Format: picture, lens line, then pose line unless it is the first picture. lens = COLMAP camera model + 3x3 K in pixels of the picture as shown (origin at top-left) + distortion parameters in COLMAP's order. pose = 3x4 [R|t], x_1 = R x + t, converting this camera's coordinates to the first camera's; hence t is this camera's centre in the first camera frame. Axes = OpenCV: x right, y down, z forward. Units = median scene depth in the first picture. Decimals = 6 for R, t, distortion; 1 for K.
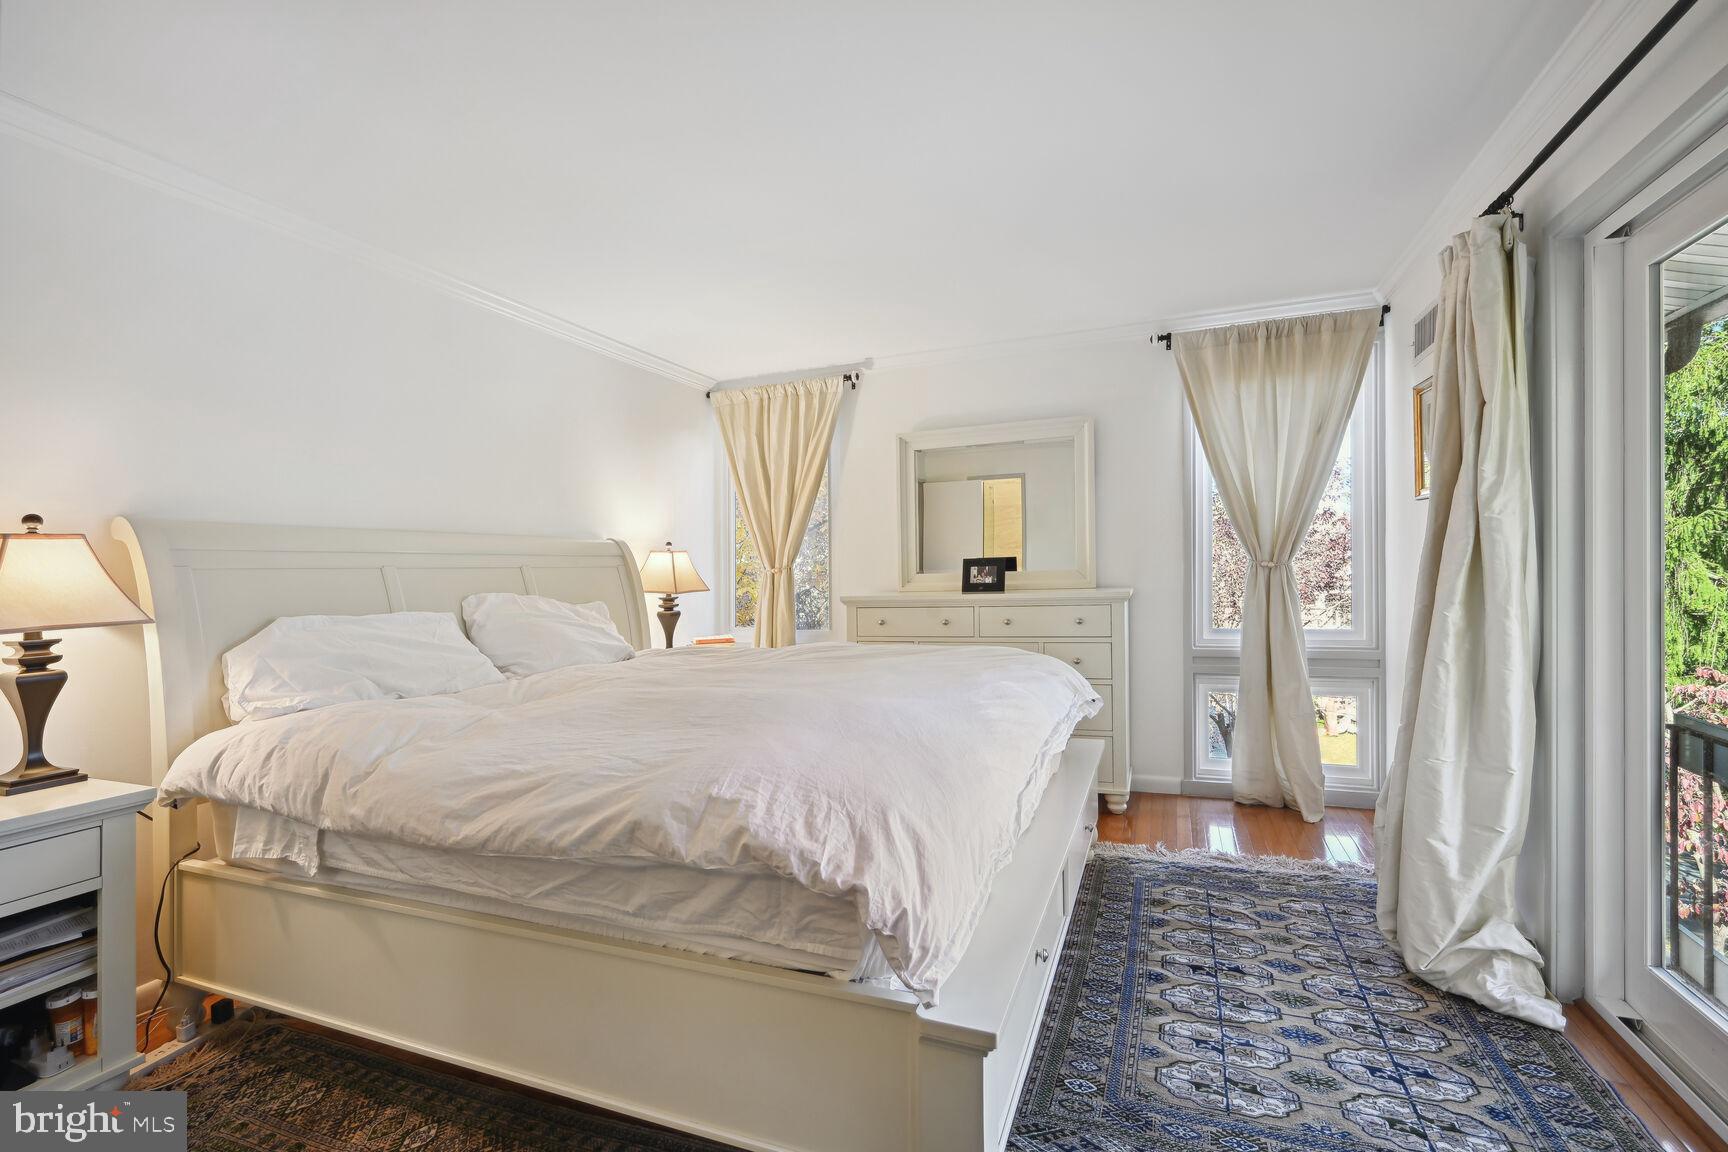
lens RADIAL K [[772.0, 0, 864.9], [0, 772.0, 580.1], [0, 0, 1]] dist [-0.004866, -0.000228]
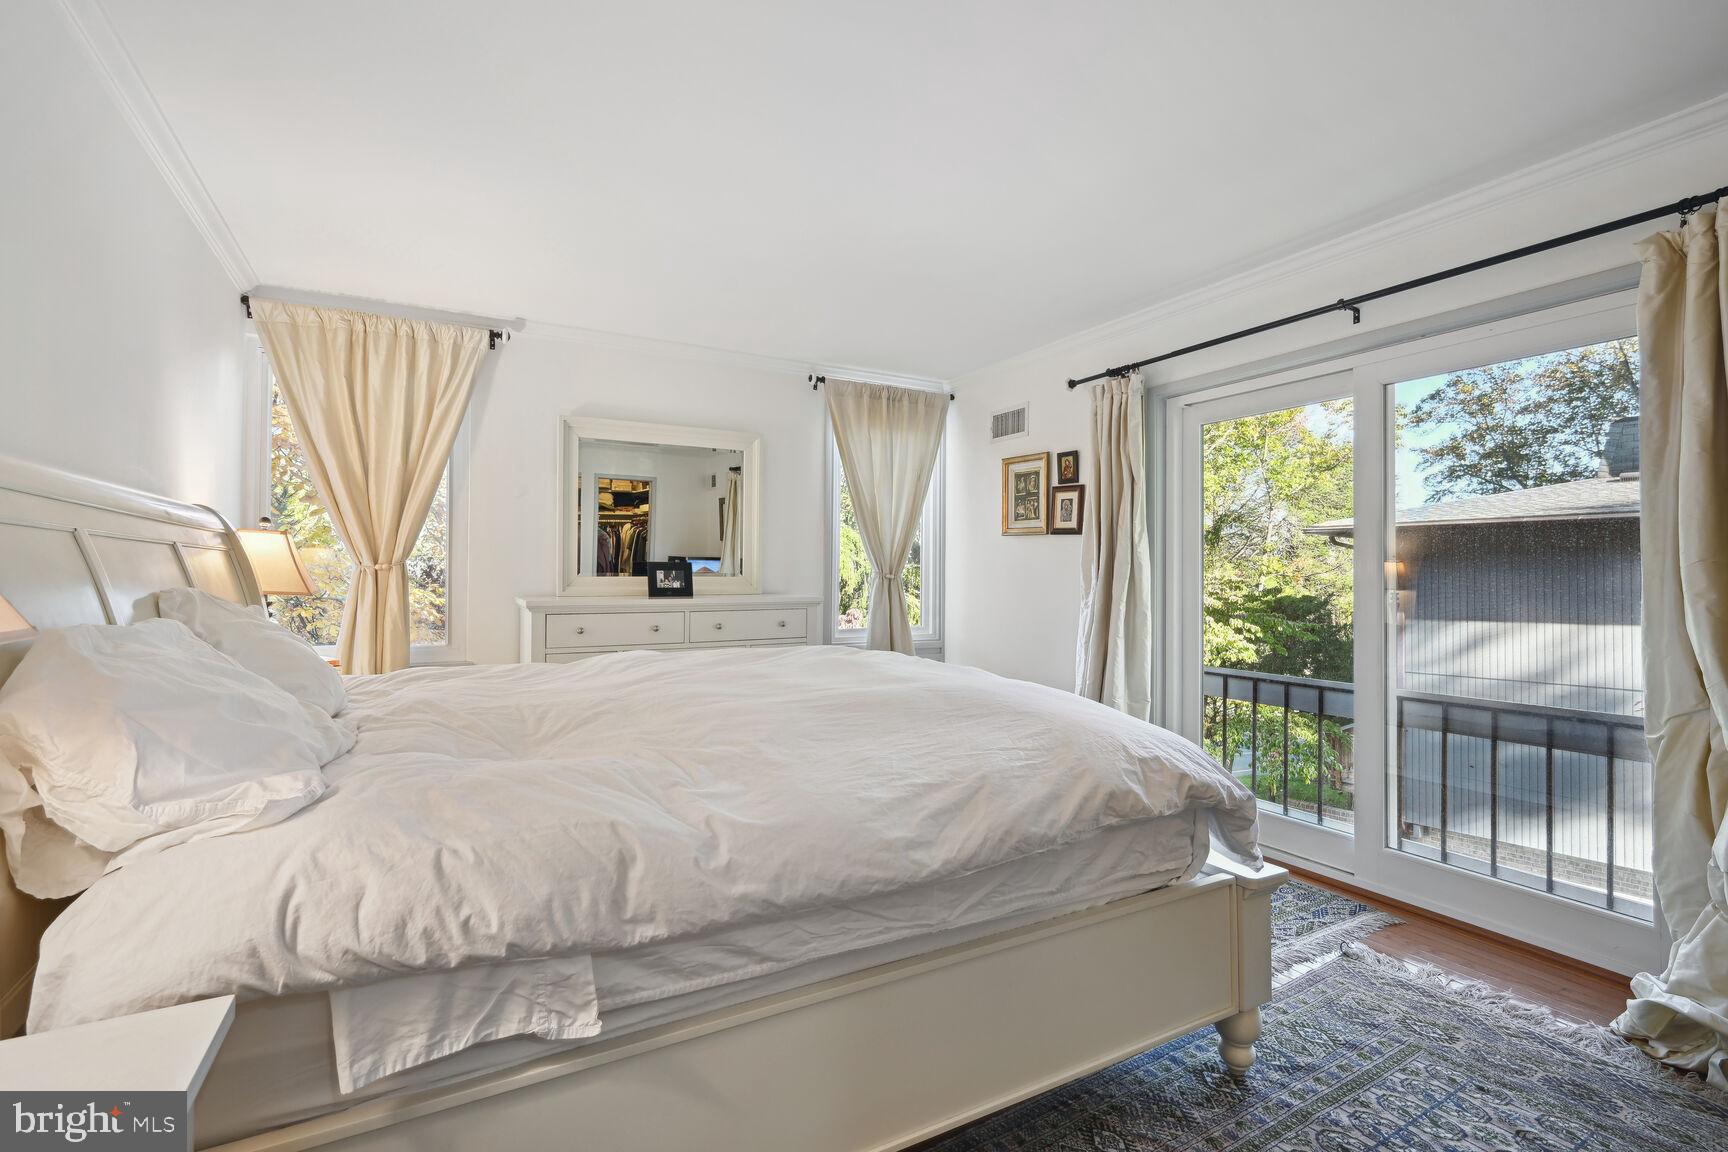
lens RADIAL K [[772.0, 0, 896.5], [0, 772.0, 586.1], [0, 0, 1]] dist [-0.004866, -0.000228]
pose [[0.634214, 0.019351, 0.772915, -0.450035], [-0.012105, 0.999813, -0.015099, 0.013831], [-0.773063, 0.000220, 0.634329, 0.180781]]
